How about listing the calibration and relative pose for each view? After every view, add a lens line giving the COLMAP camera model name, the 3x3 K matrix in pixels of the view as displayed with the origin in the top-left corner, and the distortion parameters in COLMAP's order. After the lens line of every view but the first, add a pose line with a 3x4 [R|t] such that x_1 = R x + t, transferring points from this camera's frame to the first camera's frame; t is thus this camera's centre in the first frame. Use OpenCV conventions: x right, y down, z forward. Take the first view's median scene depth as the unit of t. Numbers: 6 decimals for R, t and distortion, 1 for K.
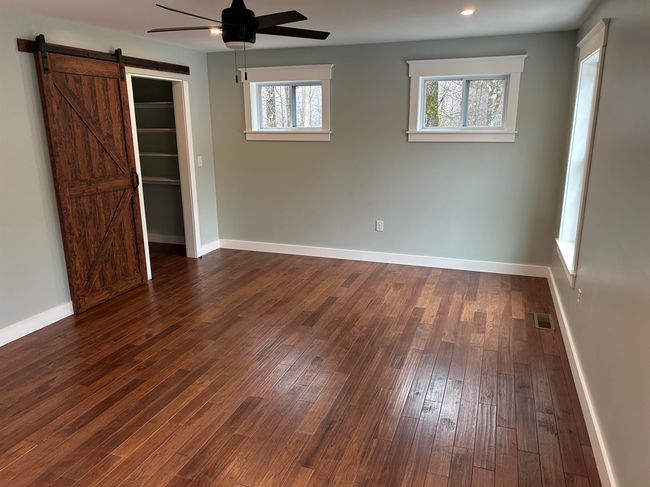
lens RADIAL K [[488.6, 0, 325.9], [0, 488.6, 244.2], [0, 0, 1]] dist [0.030512, -0.024370]
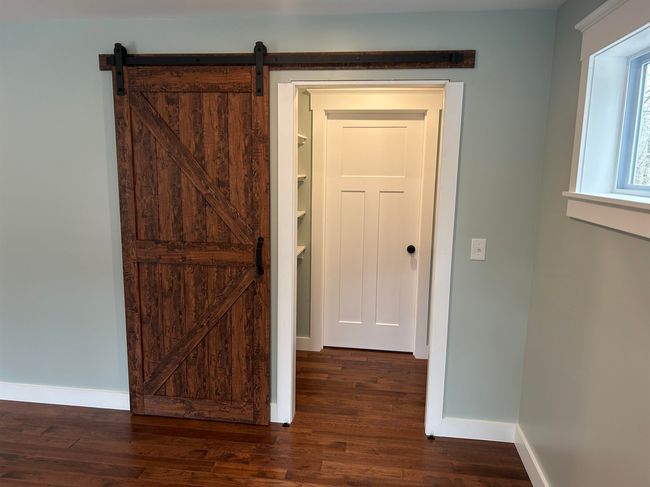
lens RADIAL K [[488.6, 0, 325.9], [0, 488.6, 246.5], [0, 0, 1]] dist [0.030512, -0.024370]
pose [[0.214532, 0.174389, -0.961023, 0.221507], [-0.258323, 0.959025, 0.116360, -0.256107], [0.941937, 0.223291, 0.250790, 1.009819]]
